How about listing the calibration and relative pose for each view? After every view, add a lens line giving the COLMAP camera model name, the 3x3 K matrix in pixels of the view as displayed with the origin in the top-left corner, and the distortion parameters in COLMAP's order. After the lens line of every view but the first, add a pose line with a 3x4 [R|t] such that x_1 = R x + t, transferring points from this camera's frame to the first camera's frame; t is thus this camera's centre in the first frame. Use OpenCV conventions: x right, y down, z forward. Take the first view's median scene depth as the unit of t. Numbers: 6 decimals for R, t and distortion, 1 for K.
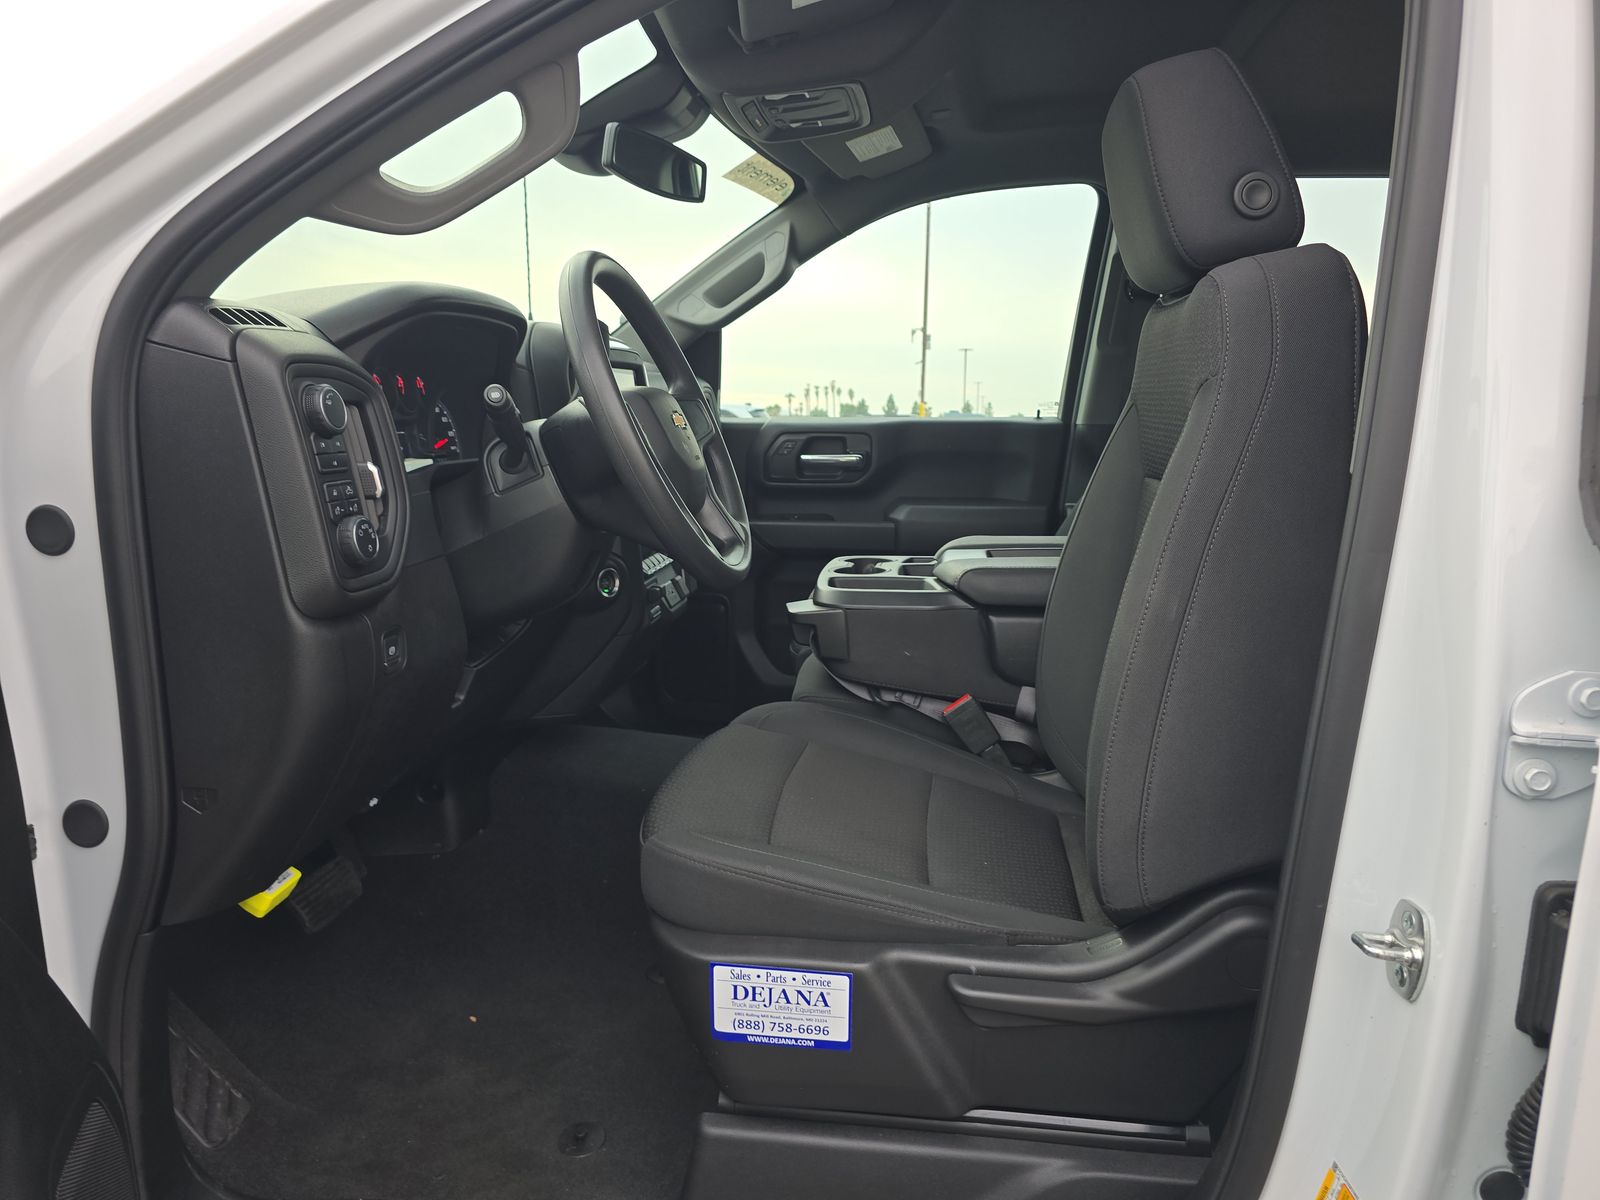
lens RADIAL K [[1095.7, 0, 803.8], [0, 1095.7, 599.4], [0, 0, 1]] dist [0.047921, -0.039871]
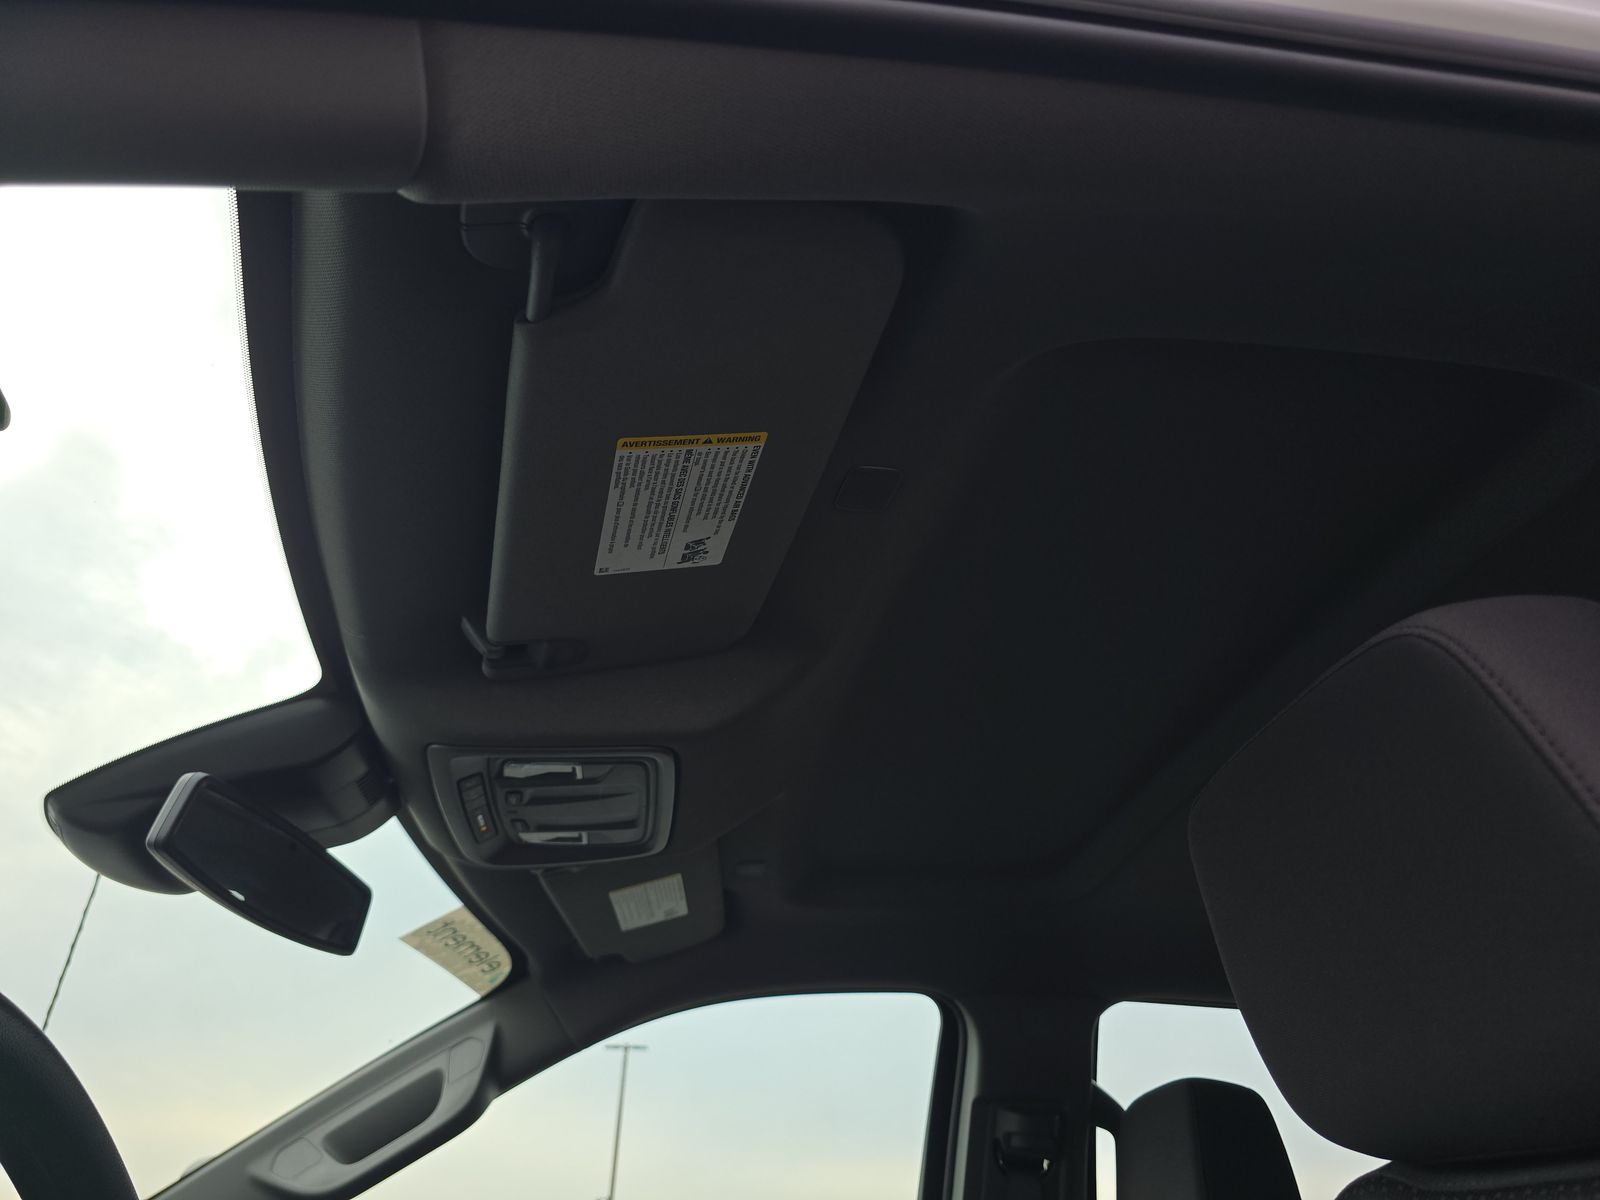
lens RADIAL K [[1095.7, 0, 803.8], [0, 1095.7, 599.4], [0, 0, 1]] dist [0.047921, -0.039871]
pose [[0.965577, 0.145817, 0.215402, -0.014609], [0.036481, 0.744001, -0.667182, -0.094248], [-0.257546, 0.652074, 0.713070, 0.351652]]
